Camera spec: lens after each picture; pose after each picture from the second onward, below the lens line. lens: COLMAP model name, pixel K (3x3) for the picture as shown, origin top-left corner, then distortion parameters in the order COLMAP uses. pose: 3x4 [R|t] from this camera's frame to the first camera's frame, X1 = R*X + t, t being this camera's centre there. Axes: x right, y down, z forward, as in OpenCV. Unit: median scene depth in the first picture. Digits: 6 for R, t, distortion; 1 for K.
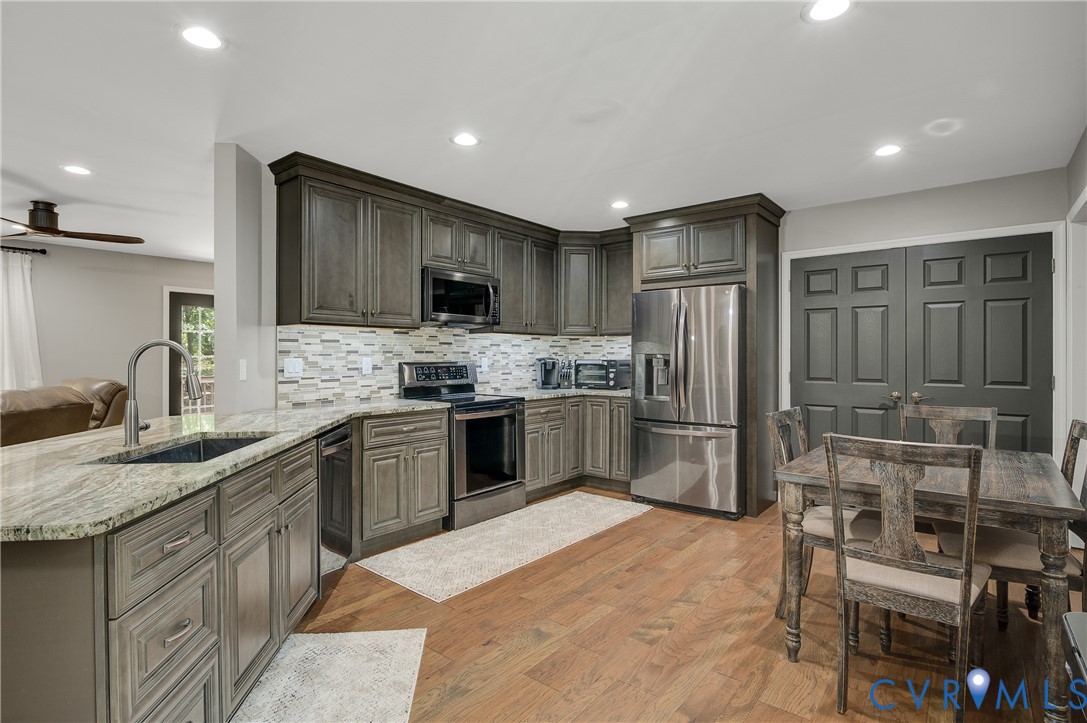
lens RADIAL K [[541.3, 0, 544.0], [0, 541.3, 360.3], [0, 0, 1]] dist [-0.011634, 0.000108]
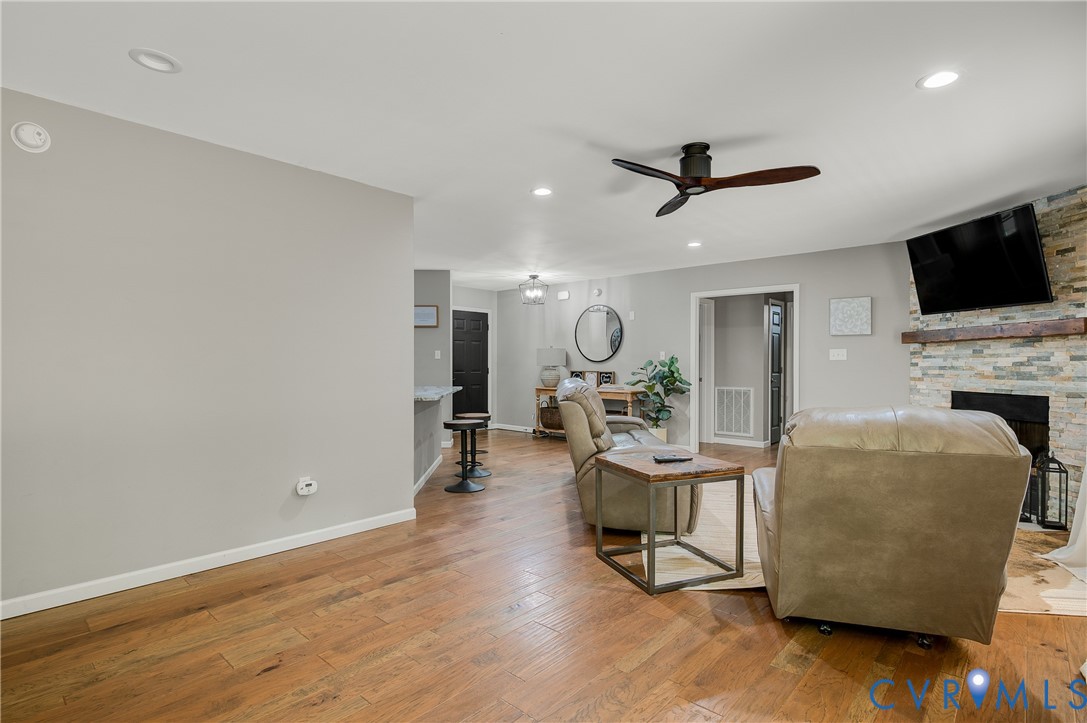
lens RADIAL K [[541.3, 0, 544.0], [0, 541.3, 360.3], [0, 0, 1]] dist [-0.011634, 0.000108]
pose [[-0.999060, -0.002629, 0.043262, -0.746756], [-0.002421, 0.999985, 0.004867, -0.001292], [-0.043274, 0.004757, -0.999052, 1.729733]]
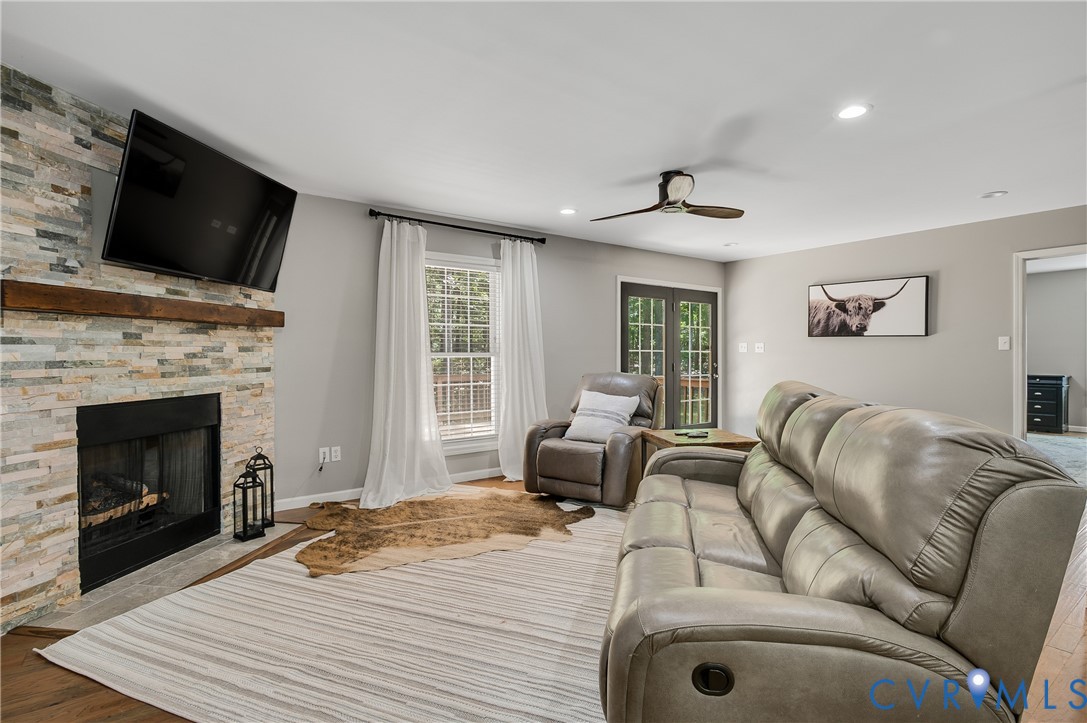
lens RADIAL K [[541.3, 0, 544.0], [0, 541.3, 360.3], [0, 0, 1]] dist [-0.011634, 0.000108]
pose [[0.968674, 0.001800, -0.248328, -0.905895], [-0.001466, 0.999998, 0.001532, 0.012915], [0.248331, -0.001120, 0.968675, 0.084025]]
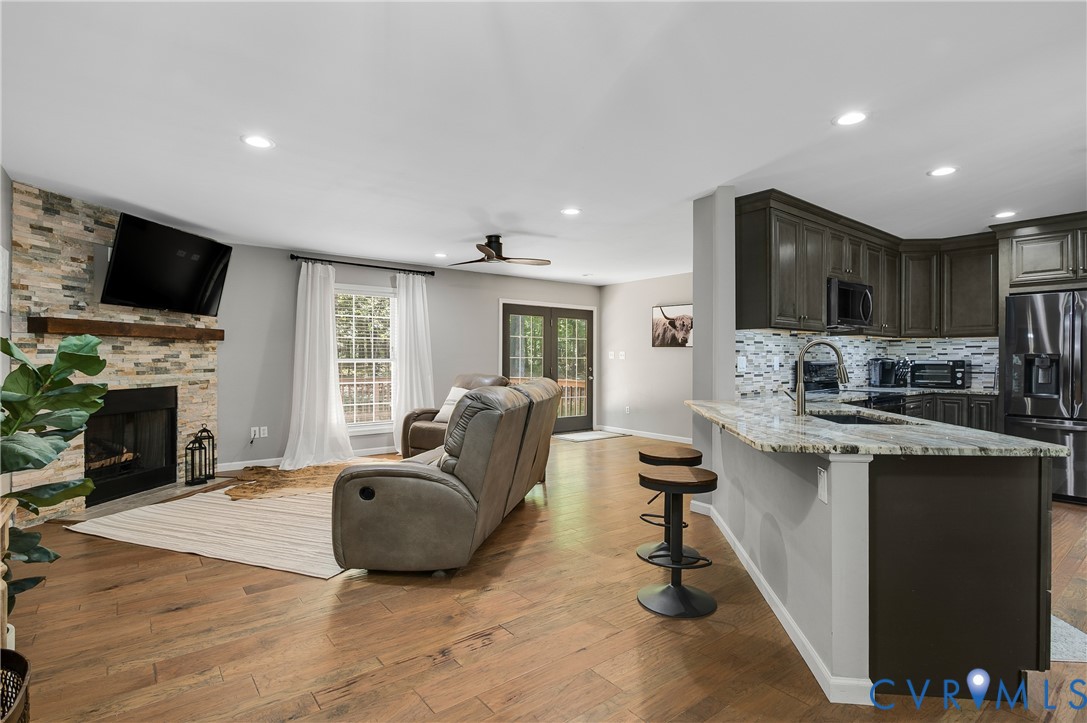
lens RADIAL K [[546.1, 0, 543.5], [0, 546.1, 361.5], [0, 0, 1]] dist [-0.015139, 0.000185]
pose [[0.976474, 0.002607, -0.215622, -0.530466], [-0.004043, 0.999972, -0.006218, 0.014161], [0.215599, 0.006943, 0.976457, -0.246472]]
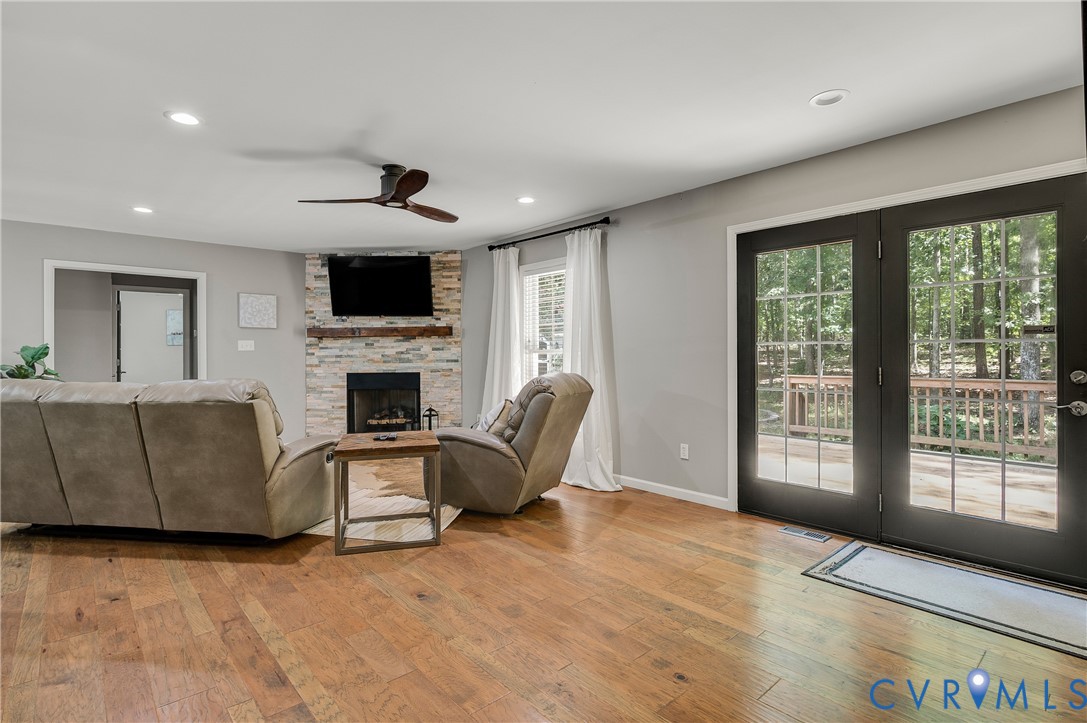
lens RADIAL K [[530.3, 0, 543.5], [0, 530.3, 361.5], [0, 0, 1]] dist [-0.001634, -0.000027]
pose [[-0.156835, 0.018648, -0.987449, -0.128755], [-0.002262, 0.999812, 0.019241, 0.002838], [0.987622, 0.005251, -0.156764, 1.351647]]
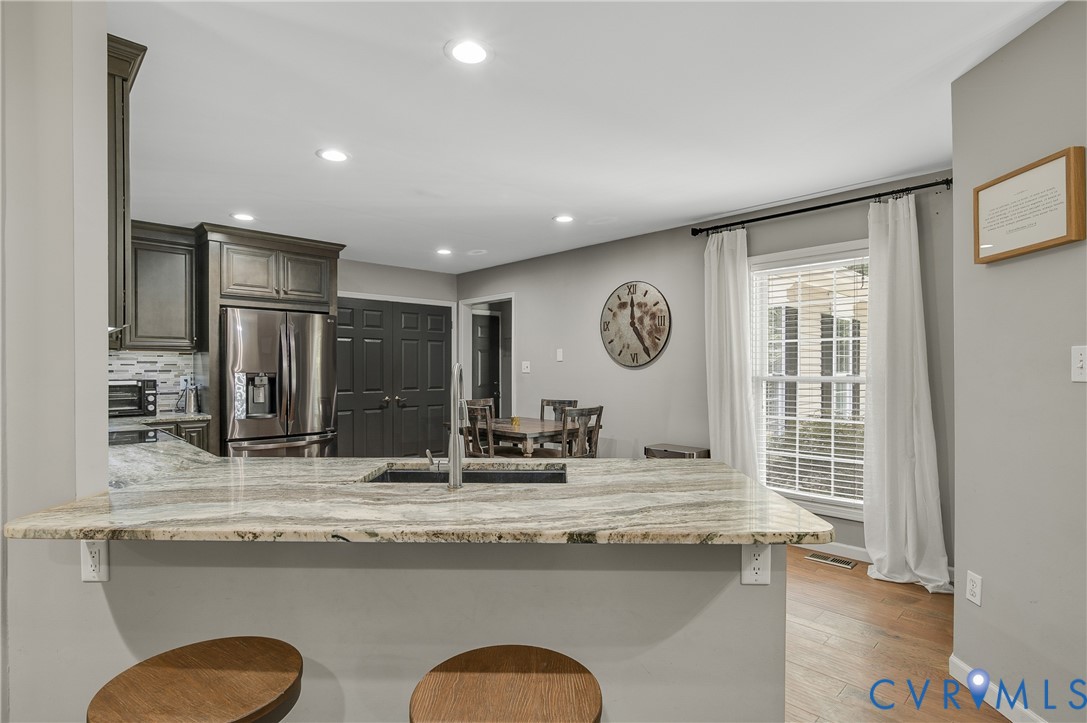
lens RADIAL K [[546.1, 0, 543.5], [0, 546.1, 361.5], [0, 0, 1]] dist [-0.015139, 0.000185]
pose [[0.123539, 0.013425, 0.992249, -0.761662], [0.011707, 0.999819, -0.014985, -0.011005], [-0.992271, 0.013467, 0.123359, 0.357785]]
